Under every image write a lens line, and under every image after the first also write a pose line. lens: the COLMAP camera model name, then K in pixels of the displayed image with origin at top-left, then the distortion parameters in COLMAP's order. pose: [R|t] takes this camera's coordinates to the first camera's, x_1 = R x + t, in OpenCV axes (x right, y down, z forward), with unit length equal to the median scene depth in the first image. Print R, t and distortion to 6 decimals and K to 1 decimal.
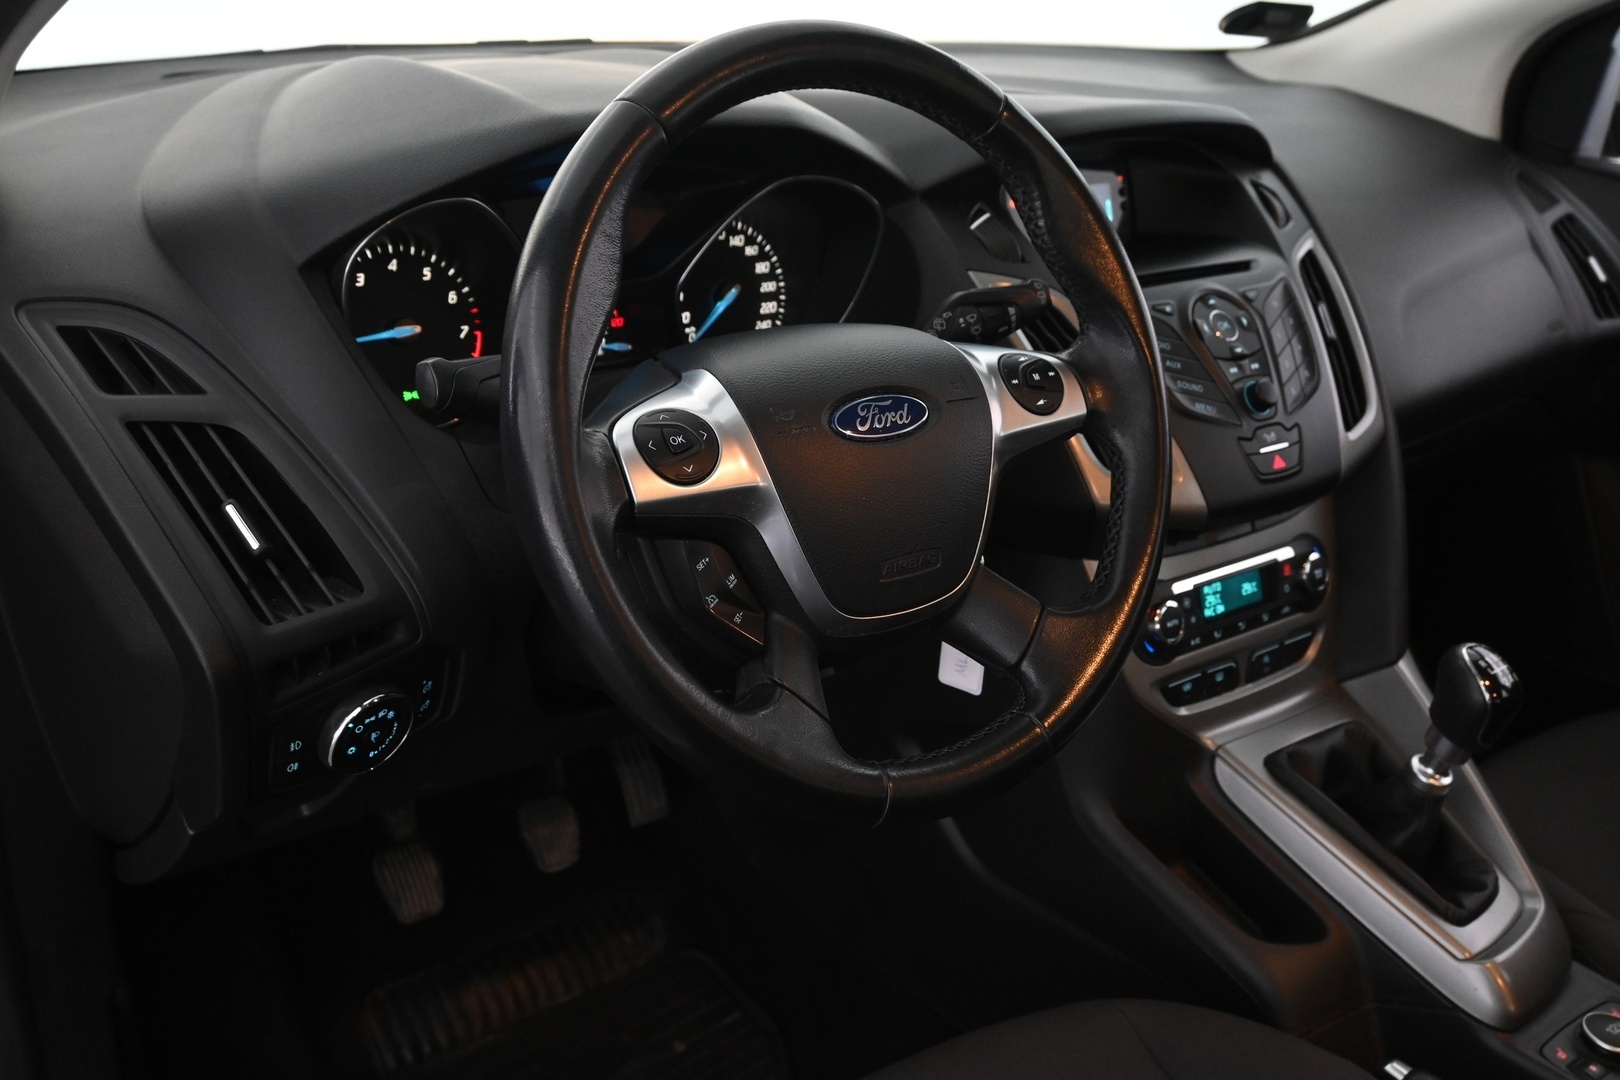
lens RADIAL K [[1530.9, 0, 810.6], [0, 1530.9, 542.5], [0, 0, 1]] dist [0.002015, 0.000000]
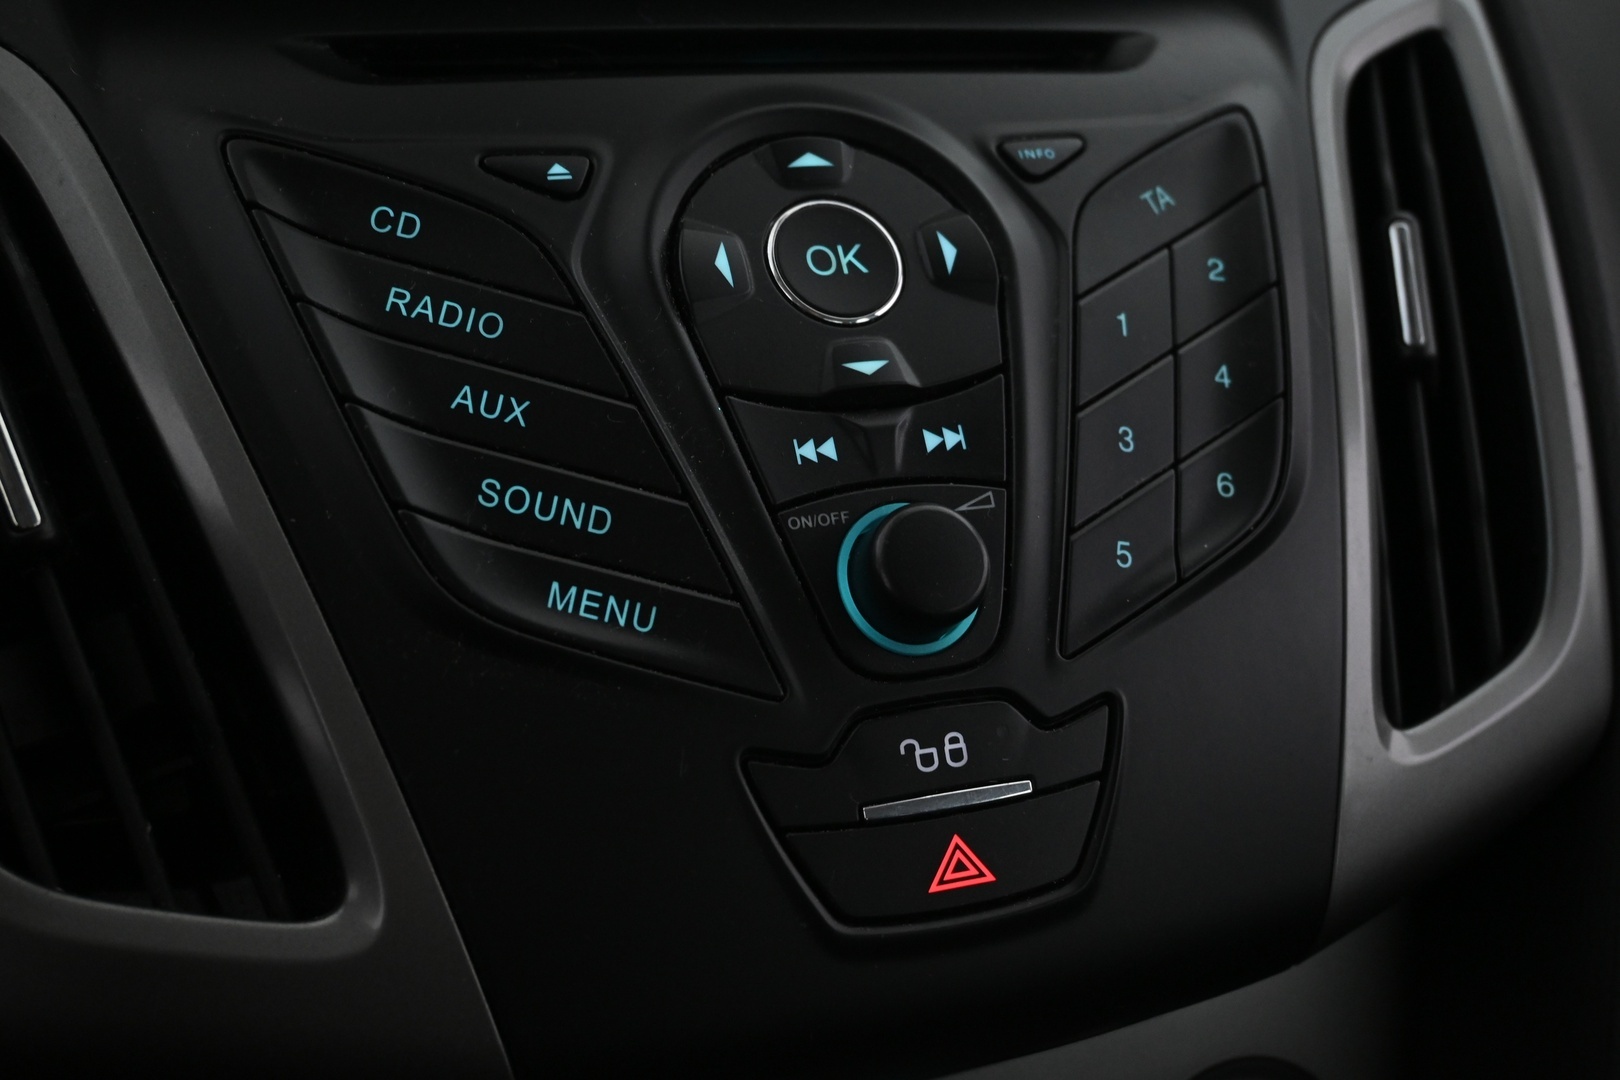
lens RADIAL K [[1731.7, 0, 815.1], [0, 1731.7, 539.0], [0, 0, 1]] dist [0.021038, 0.000000]
pose [[0.966764, 0.113532, -0.229079, 0.336000], [-0.110216, 0.993534, 0.027261, -0.105296], [0.230692, -0.001107, 0.973026, 0.733330]]
